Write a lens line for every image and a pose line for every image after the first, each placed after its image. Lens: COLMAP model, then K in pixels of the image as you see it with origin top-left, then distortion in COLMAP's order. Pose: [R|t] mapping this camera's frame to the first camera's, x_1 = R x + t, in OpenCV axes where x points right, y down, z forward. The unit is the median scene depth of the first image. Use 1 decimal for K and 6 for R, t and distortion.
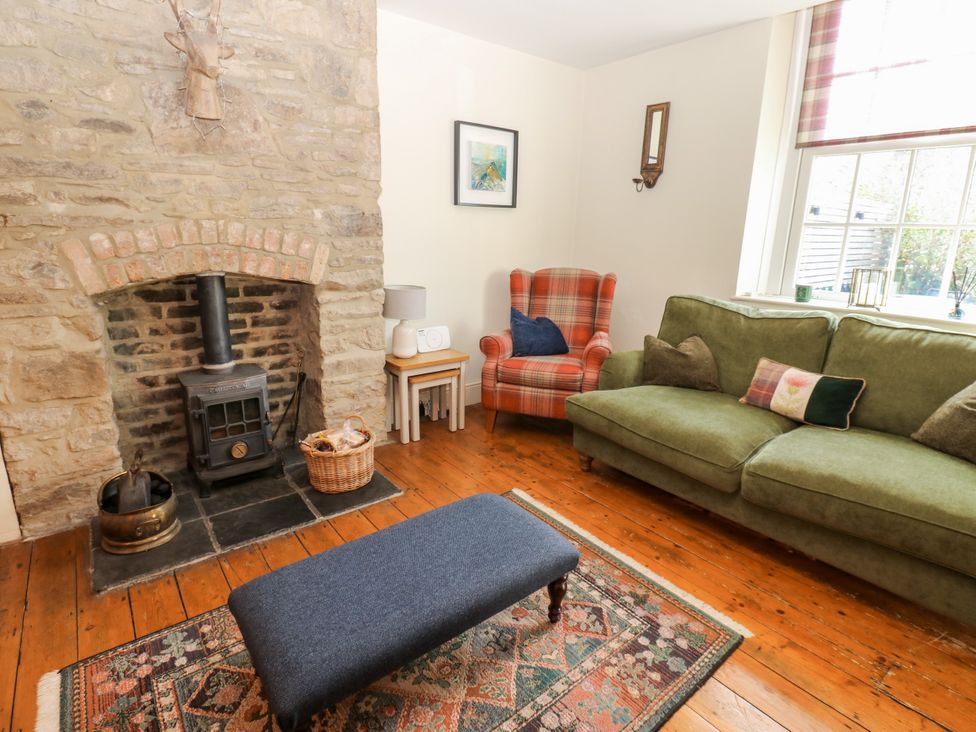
lens RADIAL K [[507.0, 0, 496.9], [0, 507.0, 354.8], [0, 0, 1]] dist [0.001608, -0.014902]
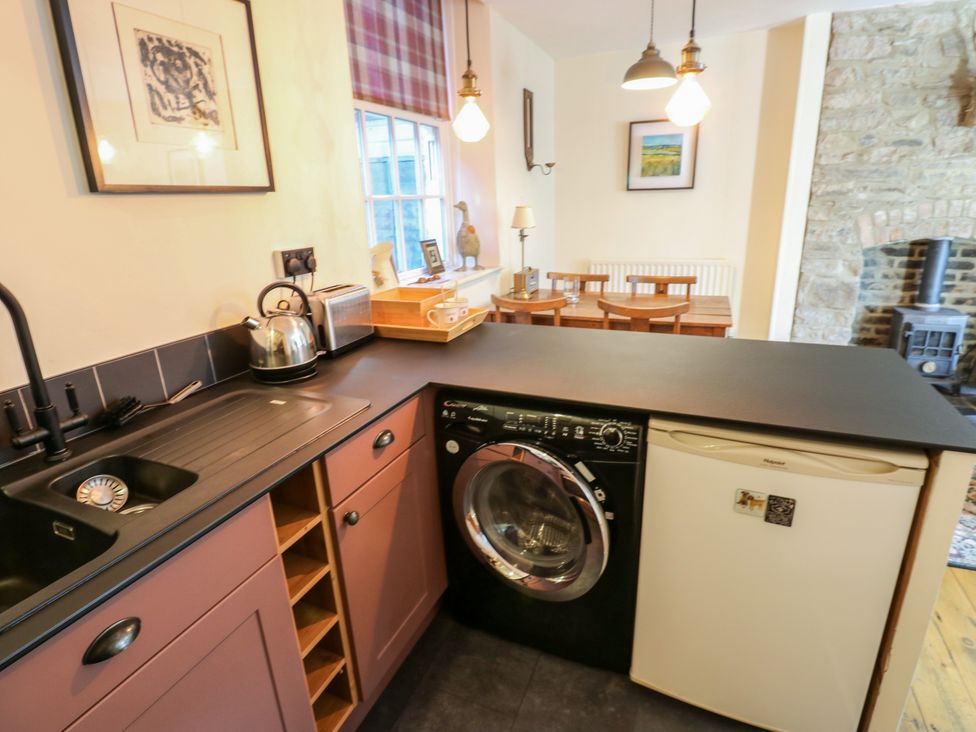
lens RADIAL K [[507.0, 0, 496.4], [0, 507.0, 353.4], [0, 0, 1]] dist [0.001608, -0.014902]
pose [[0.477993, 0.218349, -0.850791, 0.098269], [-0.164106, 0.973754, 0.157708, 0.142637], [0.862897, 0.064237, 0.501281, -0.791447]]
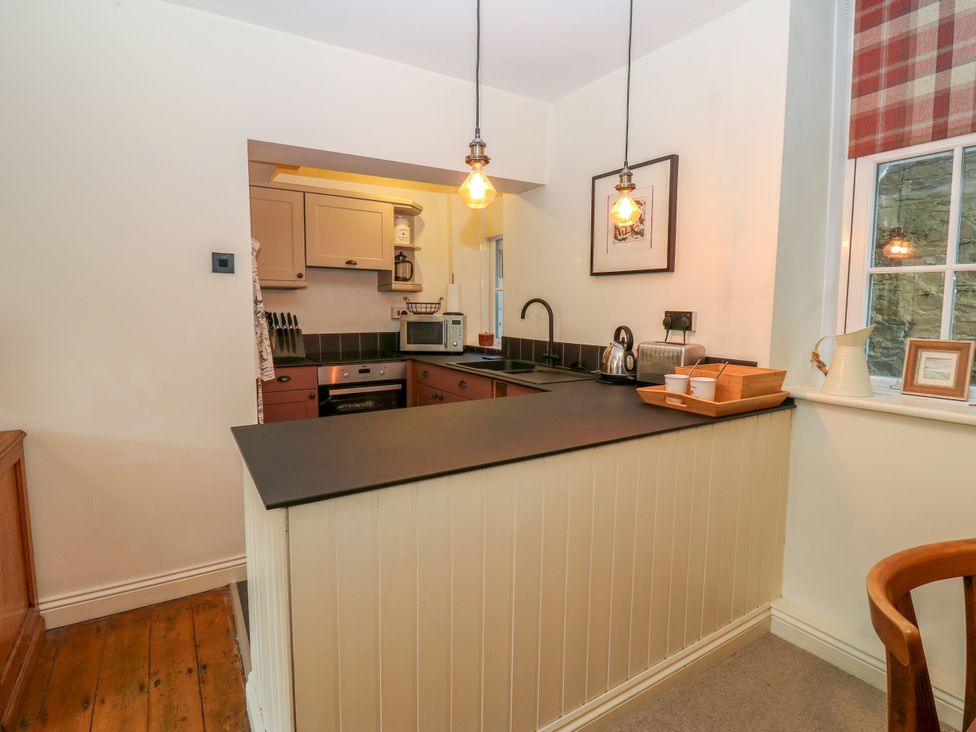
lens RADIAL K [[507.0, 0, 496.7], [0, 507.0, 354.0], [0, 0, 1]] dist [0.001608, -0.014902]
pose [[-0.993893, -0.040091, 0.102804, -0.447797], [-0.003974, 0.944064, 0.329738, -0.091794], [-0.110273, 0.327315, -0.938459, 0.331102]]
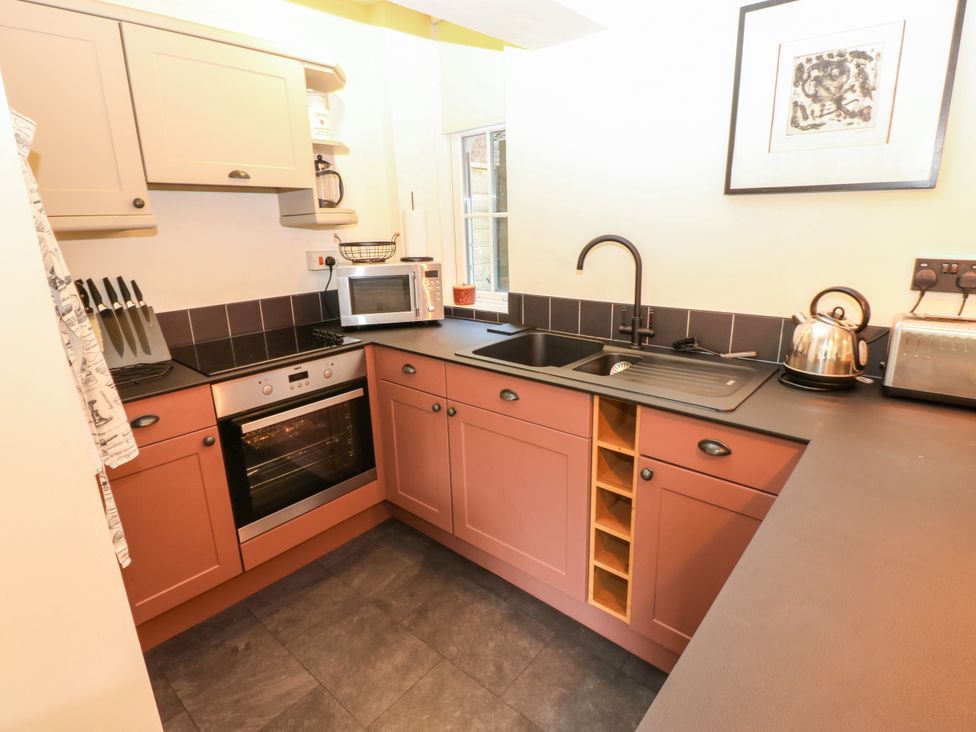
lens RADIAL K [[507.0, 0, 493.1], [0, 507.0, 356.6], [0, 0, 1]] dist [0.001608, -0.014902]
pose [[-0.983015, 0.048382, -0.177035, -0.087428], [-0.042006, 0.879706, 0.473659, 0.008631], [0.178655, 0.473050, -0.862732, -0.233761]]
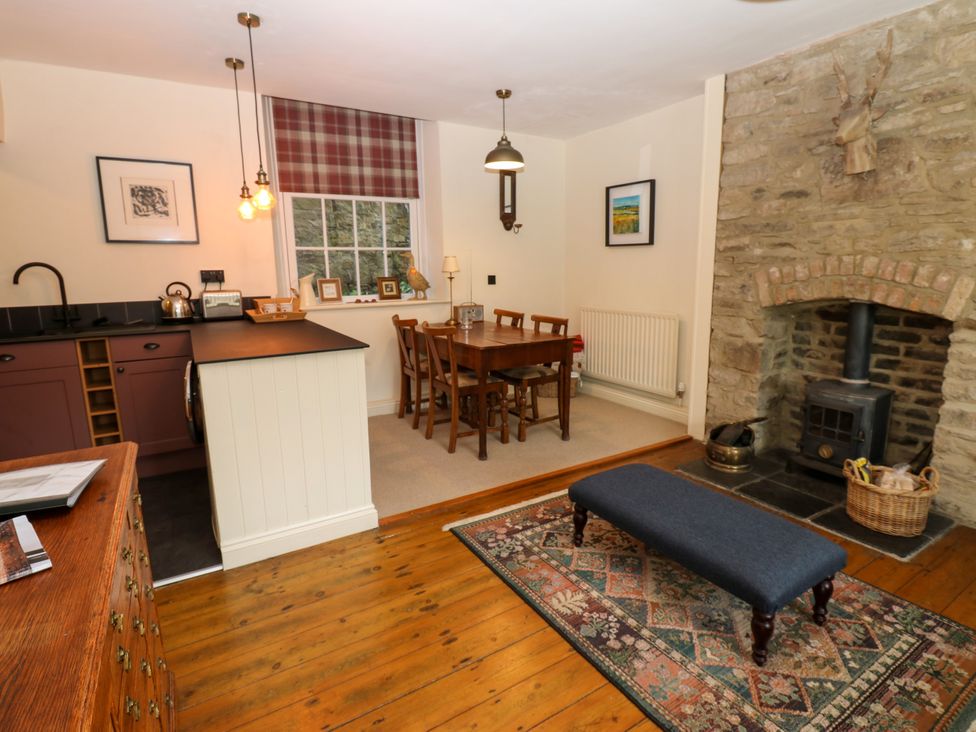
lens RADIAL K [[507.0, 0, 494.1], [0, 507.0, 354.9], [0, 0, 1]] dist [0.001608, -0.014902]
pose [[-0.119969, 0.153202, -0.980886, 0.754439], [-0.226153, 0.957828, 0.177260, -0.062133], [0.966676, 0.243096, -0.080263, 0.339224]]
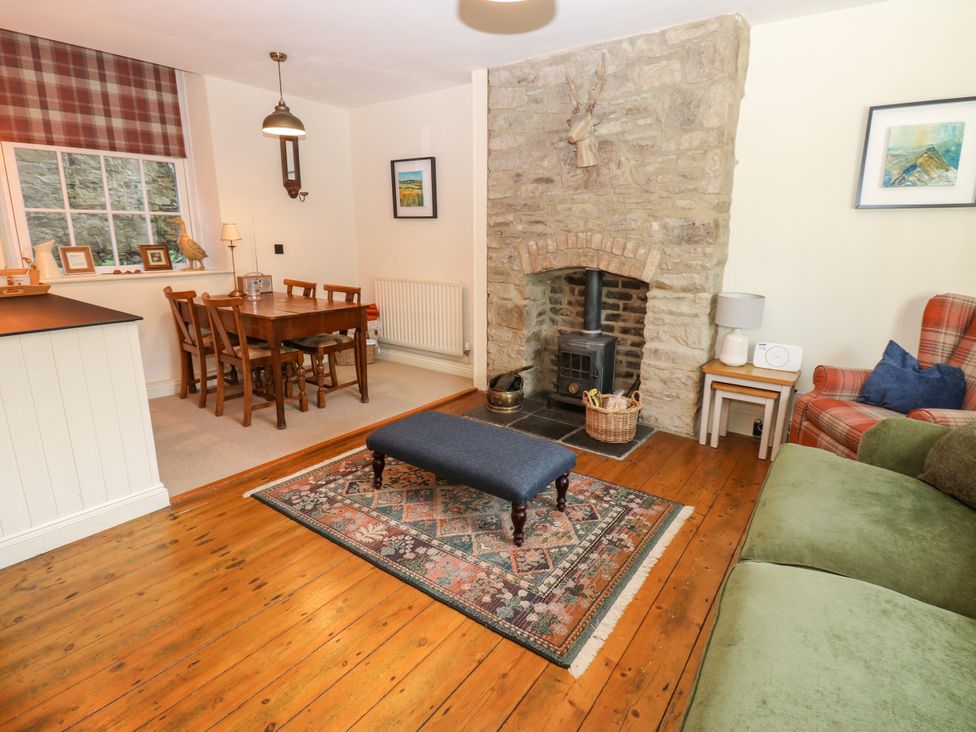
lens RADIAL K [[507.0, 0, 495.4], [0, 507.0, 353.7], [0, 0, 1]] dist [0.001608, -0.014902]
pose [[0.266404, 0.200915, -0.942689, 0.882051], [-0.232025, 0.962641, 0.139597, -0.067069], [0.935518, 0.181538, 0.303068, 0.359077]]
